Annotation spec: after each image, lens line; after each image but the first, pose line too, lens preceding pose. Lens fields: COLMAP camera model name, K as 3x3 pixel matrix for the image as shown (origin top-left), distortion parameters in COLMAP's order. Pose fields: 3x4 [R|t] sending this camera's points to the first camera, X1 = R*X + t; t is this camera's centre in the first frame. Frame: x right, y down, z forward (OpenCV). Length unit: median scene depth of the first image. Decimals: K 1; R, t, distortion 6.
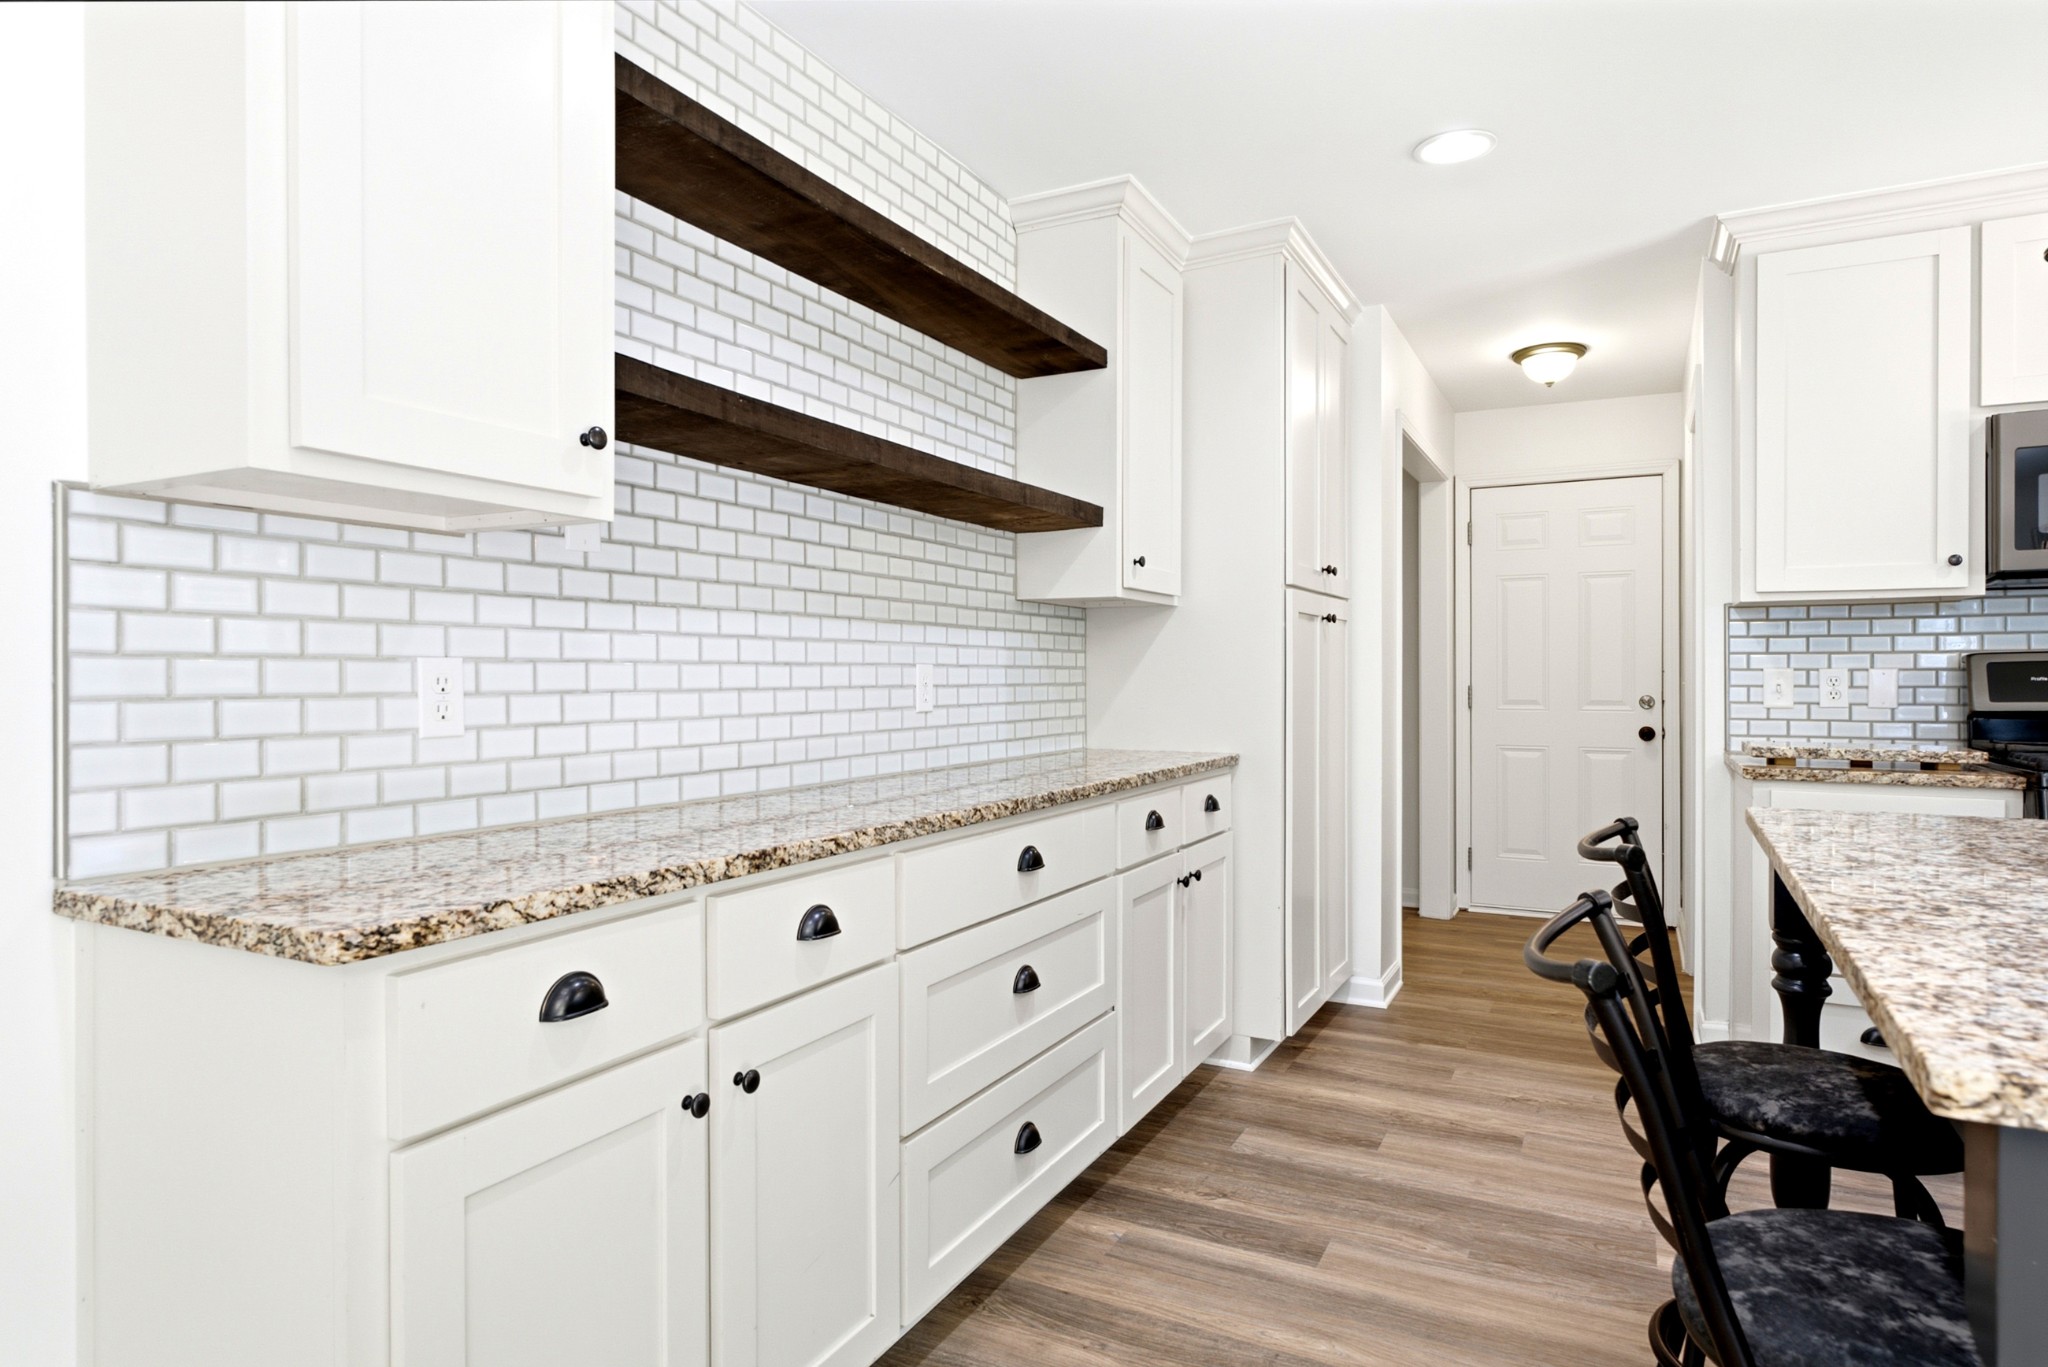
lens RADIAL K [[1165.1, 0, 1022.7], [0, 1165.1, 680.8], [0, 0, 1]] dist [-0.007344, -0.001094]
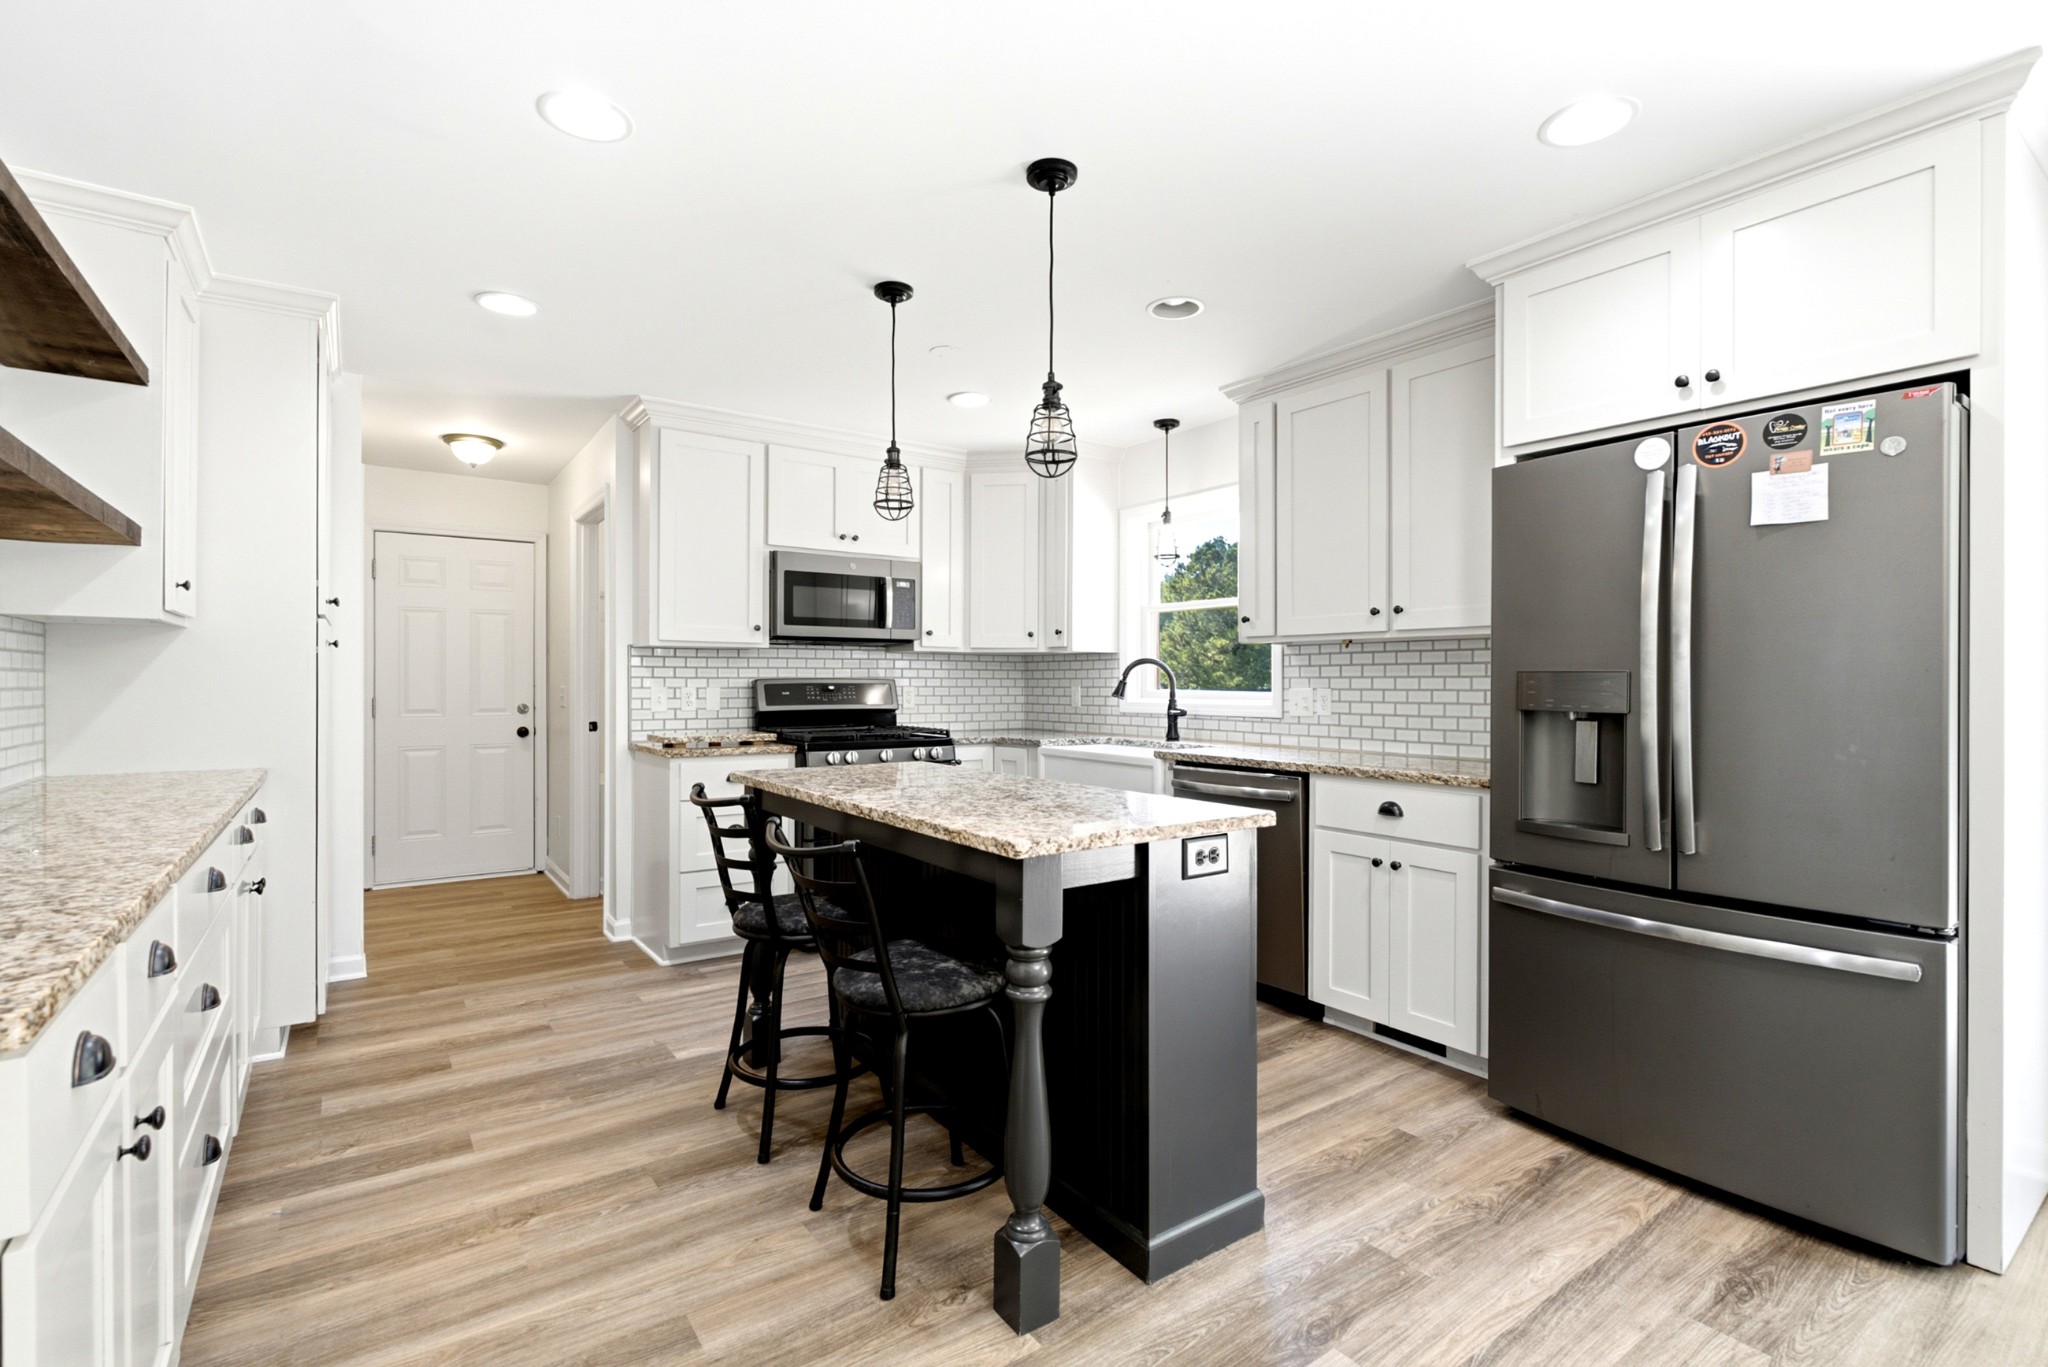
lens RADIAL K [[940.4, 0, 1023.2], [0, 940.4, 684.6], [0, 0, 1]] dist [-0.002586, 0.000008]
pose [[0.444971, -0.000832, 0.895544, -0.308494], [0.001245, 0.999999, 0.000310, -0.015761], [-0.895544, 0.000977, 0.444972, -0.018072]]
